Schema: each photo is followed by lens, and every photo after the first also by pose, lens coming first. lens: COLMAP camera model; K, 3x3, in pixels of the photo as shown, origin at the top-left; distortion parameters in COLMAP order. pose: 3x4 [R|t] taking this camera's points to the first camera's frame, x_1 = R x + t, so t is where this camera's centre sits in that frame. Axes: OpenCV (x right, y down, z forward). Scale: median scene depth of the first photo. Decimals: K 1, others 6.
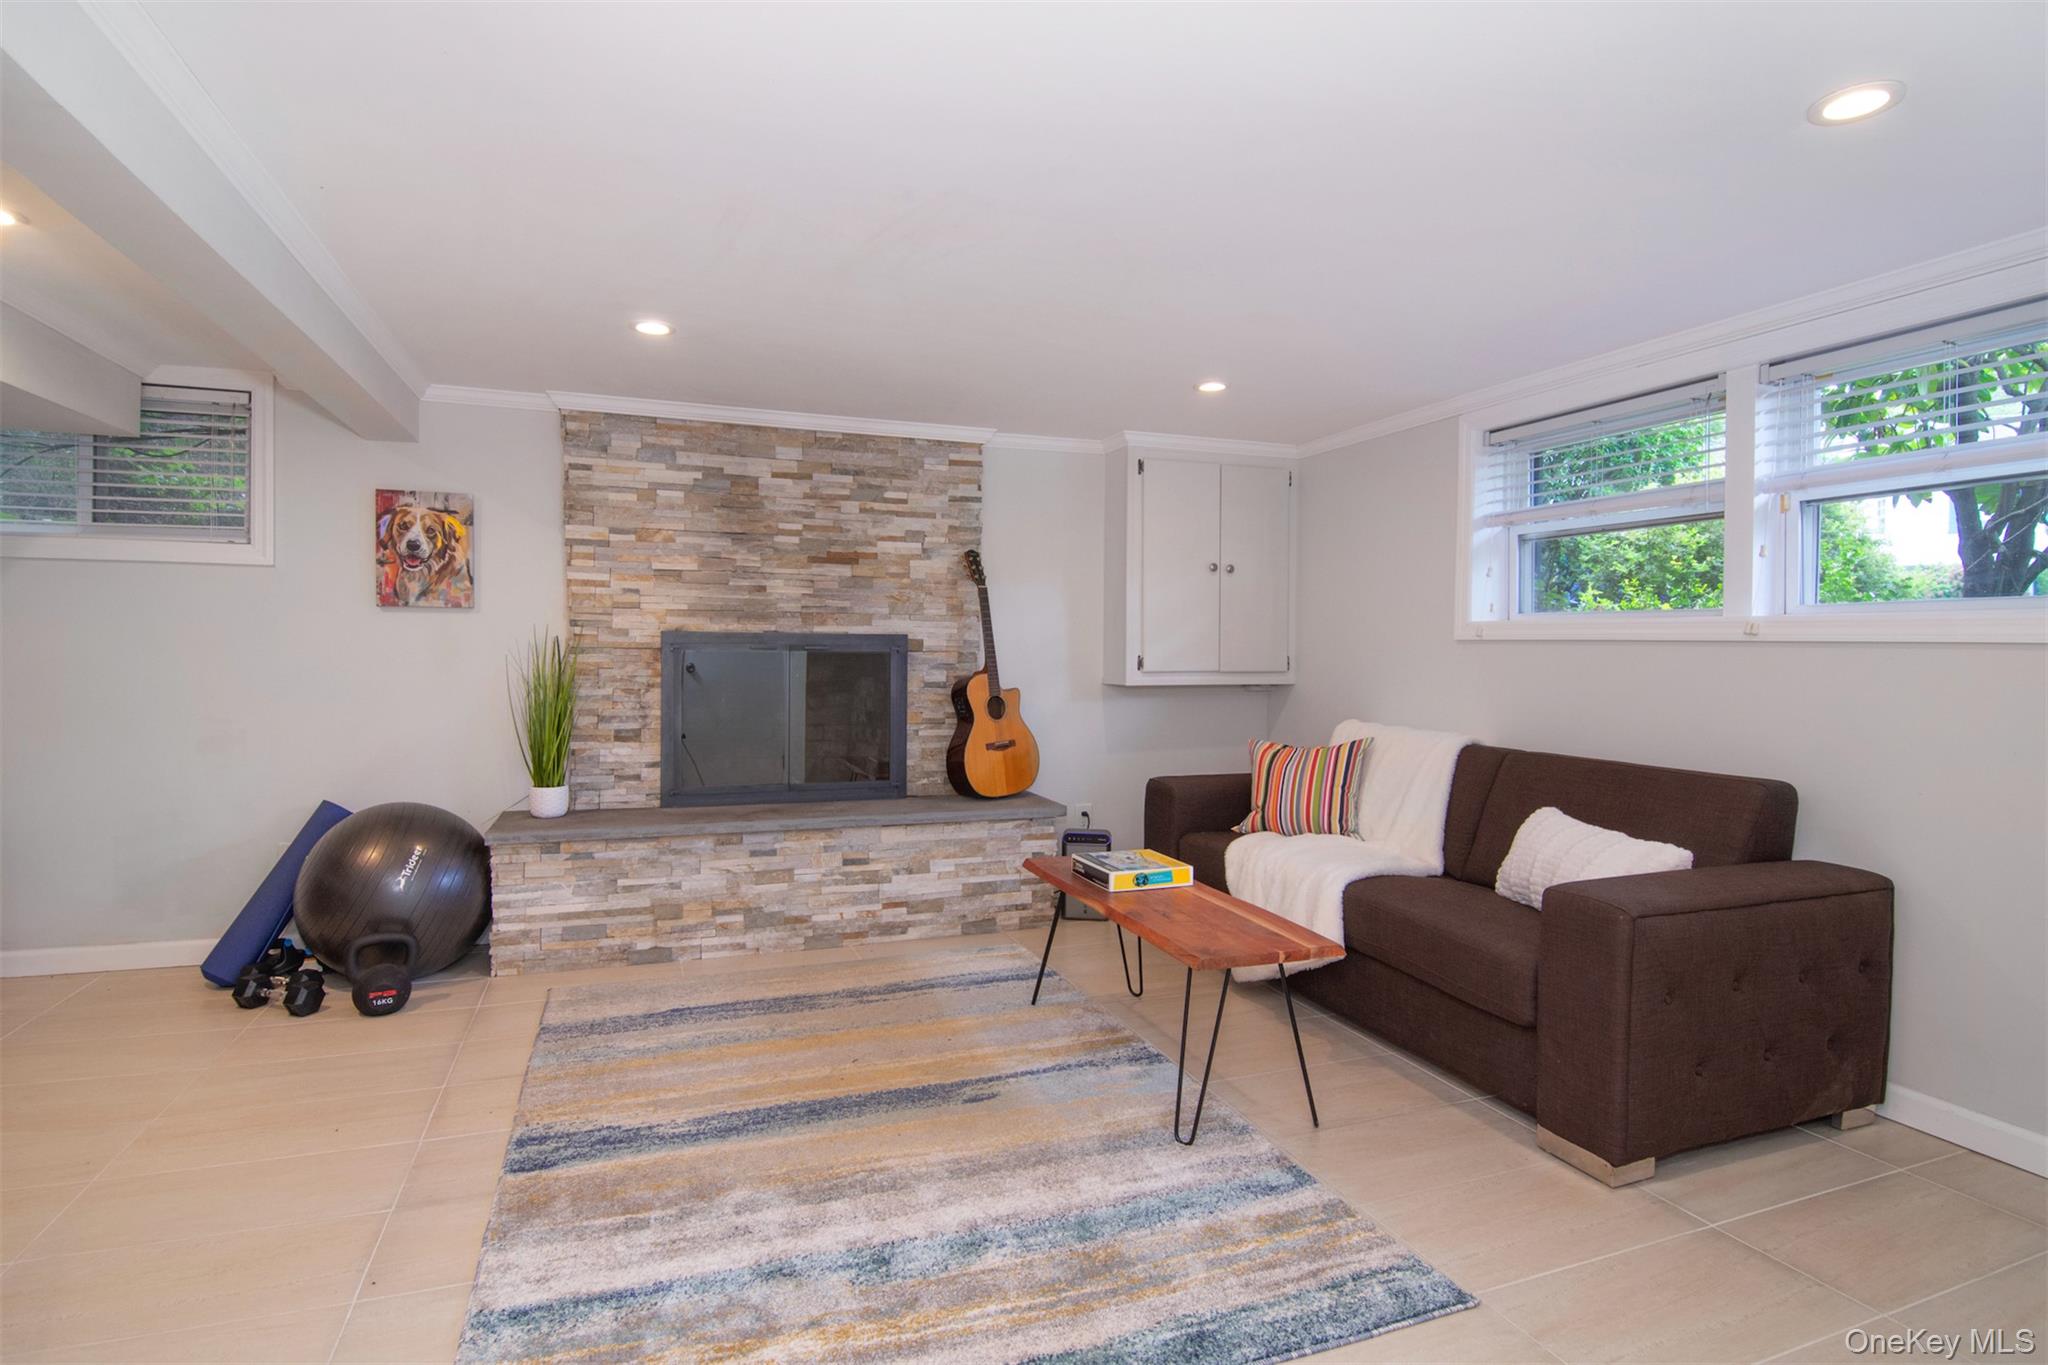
lens RADIAL K [[1023.9, 0, 1025.1], [0, 1023.9, 642.7], [0, 0, 1]] dist [0.002472, -0.000255]
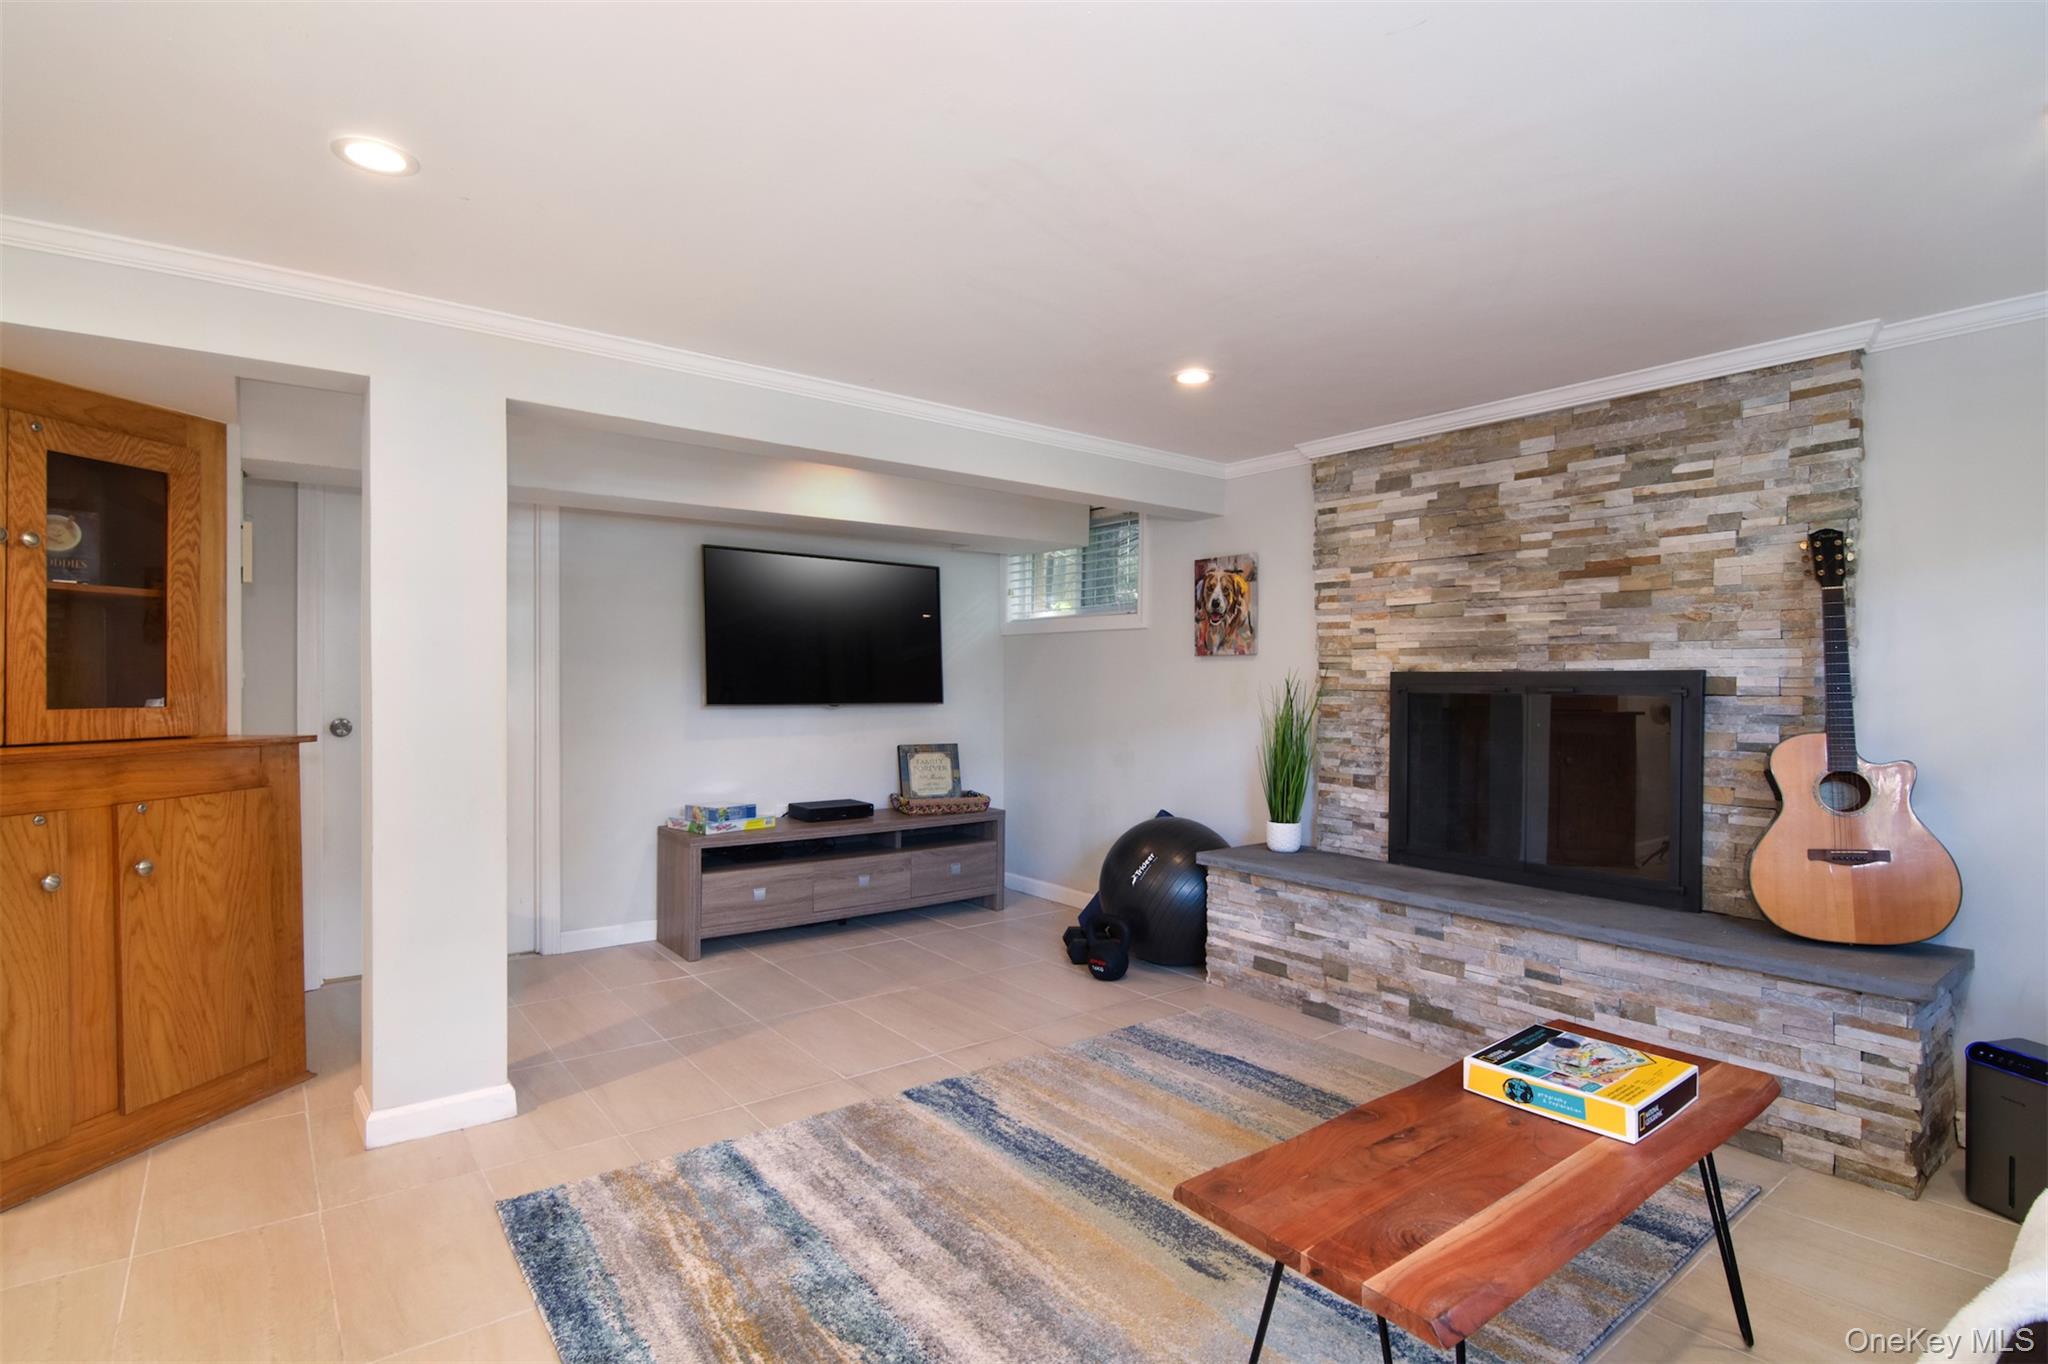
lens RADIAL K [[1009.4, 0, 1028.6], [0, 1009.4, 672.2], [0, 0, 1]] dist [0.001181, -0.017670]
pose [[0.300152, -0.018104, -0.953719, 0.419817], [0.002441, 0.999831, -0.018211, 0.004659], [0.953888, 0.003138, 0.300146, 0.415317]]
